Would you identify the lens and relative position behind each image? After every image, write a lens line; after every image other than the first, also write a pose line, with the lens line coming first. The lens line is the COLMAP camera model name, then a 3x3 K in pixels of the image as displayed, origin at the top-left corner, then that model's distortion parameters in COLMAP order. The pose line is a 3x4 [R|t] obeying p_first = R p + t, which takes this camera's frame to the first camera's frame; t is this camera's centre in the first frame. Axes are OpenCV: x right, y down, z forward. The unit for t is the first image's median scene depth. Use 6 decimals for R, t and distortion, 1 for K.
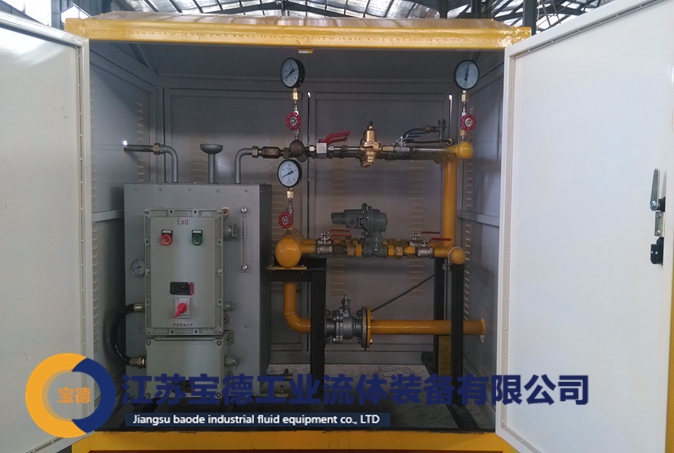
lens RADIAL K [[582.4, 0, 334.6], [0, 582.4, 210.2], [0, 0, 1]] dist [0.065962, -0.090035]
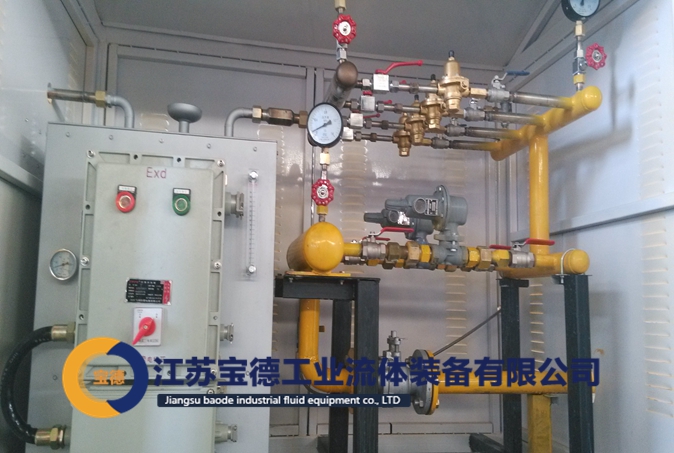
lens RADIAL K [[582.4, 0, 335.3], [0, 582.4, 241.8], [0, 0, 1]] dist [0.065962, -0.090035]
pose [[0.987376, 0.027522, 0.155986, -0.166165], [-0.003537, 0.988374, -0.152002, 0.163191], [-0.158356, 0.149531, 0.975994, 0.403693]]
